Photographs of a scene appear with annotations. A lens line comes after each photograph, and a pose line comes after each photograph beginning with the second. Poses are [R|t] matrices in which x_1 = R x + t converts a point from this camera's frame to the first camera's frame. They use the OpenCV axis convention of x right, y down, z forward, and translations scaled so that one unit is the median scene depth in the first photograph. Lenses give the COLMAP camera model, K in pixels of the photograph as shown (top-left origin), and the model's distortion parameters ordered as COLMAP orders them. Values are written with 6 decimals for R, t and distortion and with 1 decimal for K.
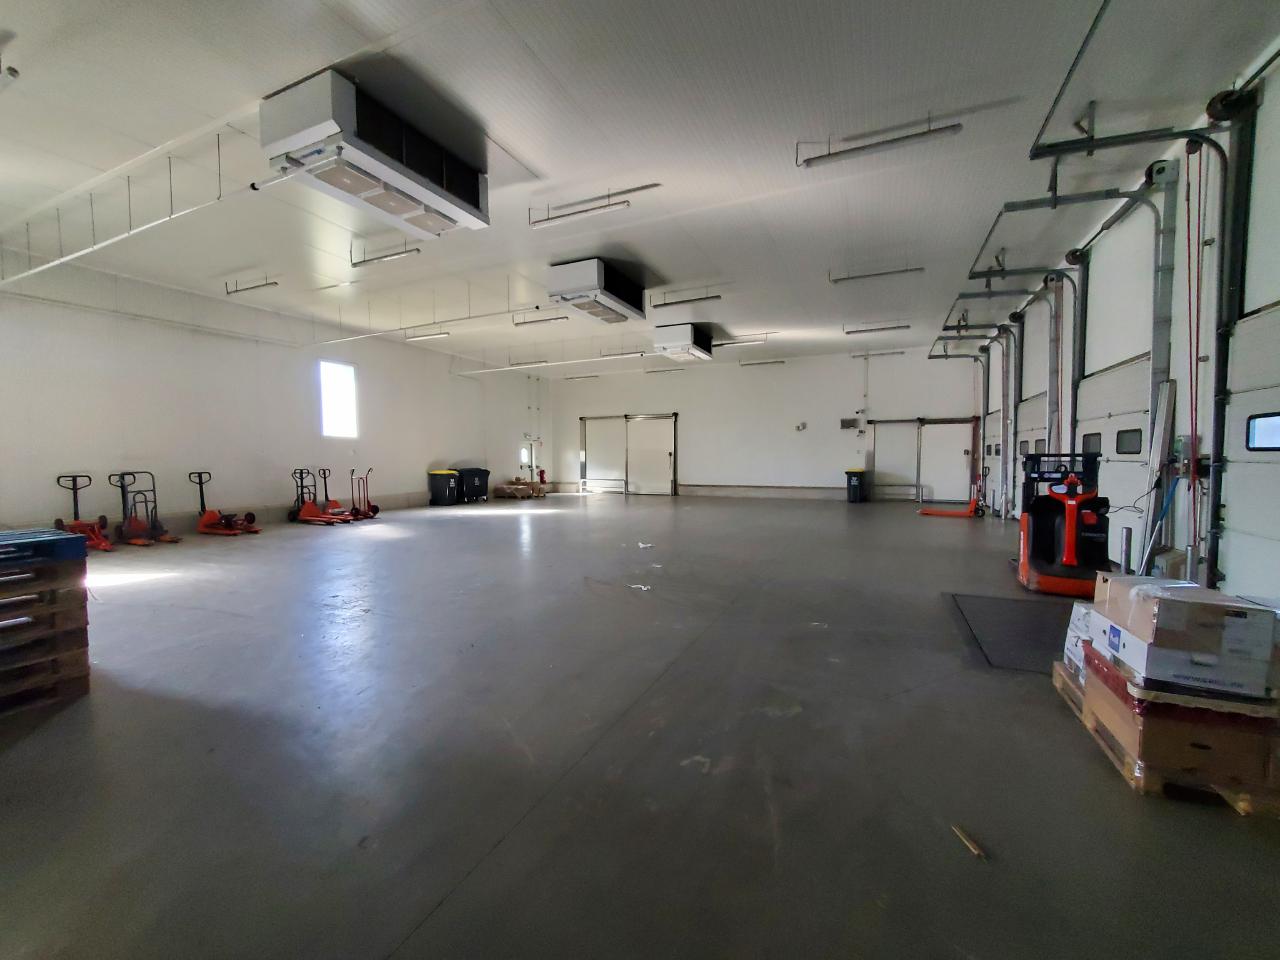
lens RADIAL K [[506.8, 0, 655.6], [0, 506.8, 483.3], [0, 0, 1]] dist [-0.000538, -0.000152]
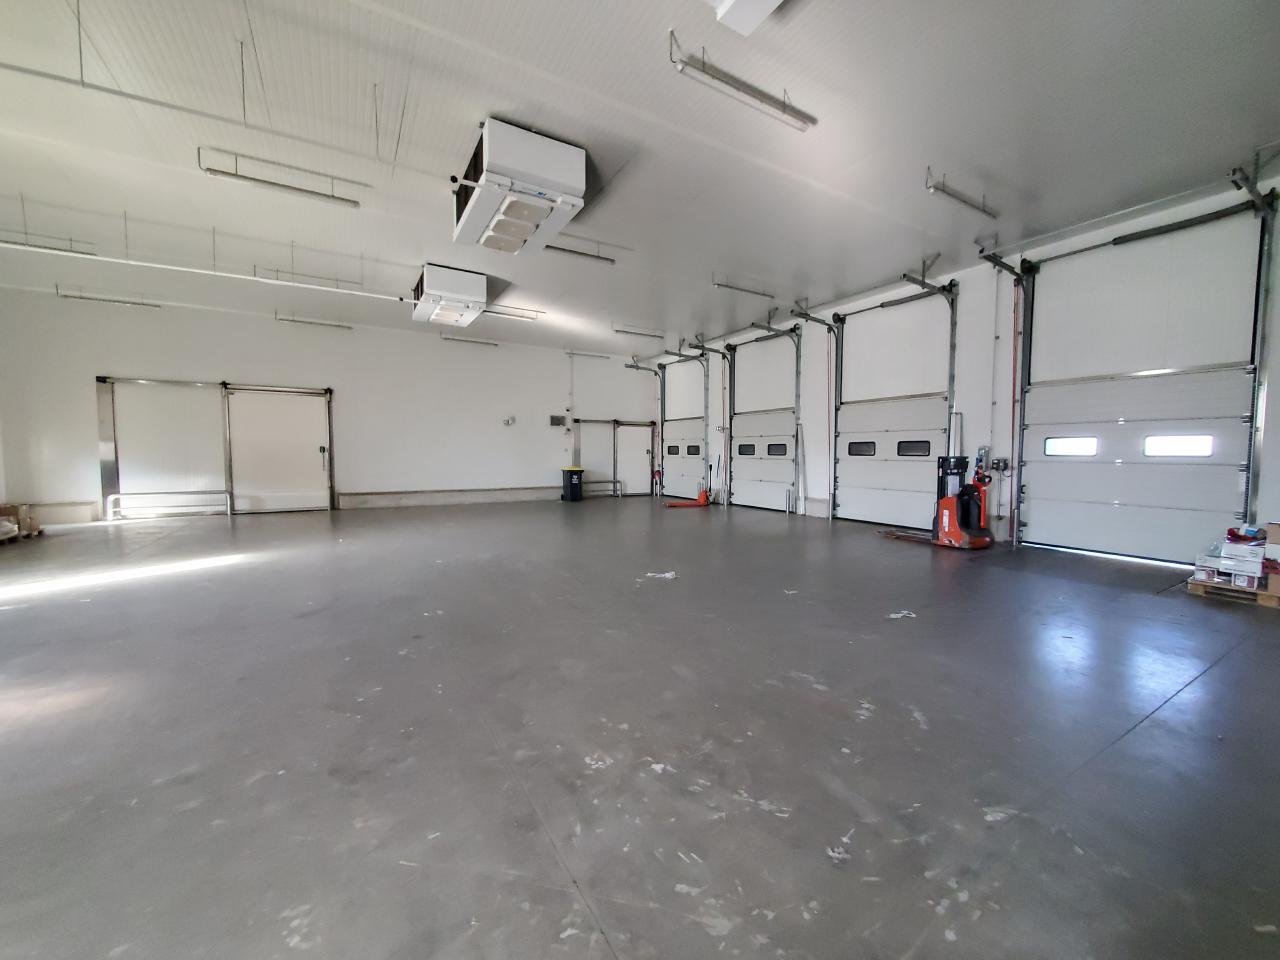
lens RADIAL K [[506.8, 0, 655.6], [0, 506.8, 483.3], [0, 0, 1]] dist [-0.000538, -0.000152]
pose [[0.564897, -0.041490, 0.824118, -0.324657], [0.035755, 0.999028, 0.025788, -0.016491], [-0.824386, 0.014899, 0.565832, 0.297898]]
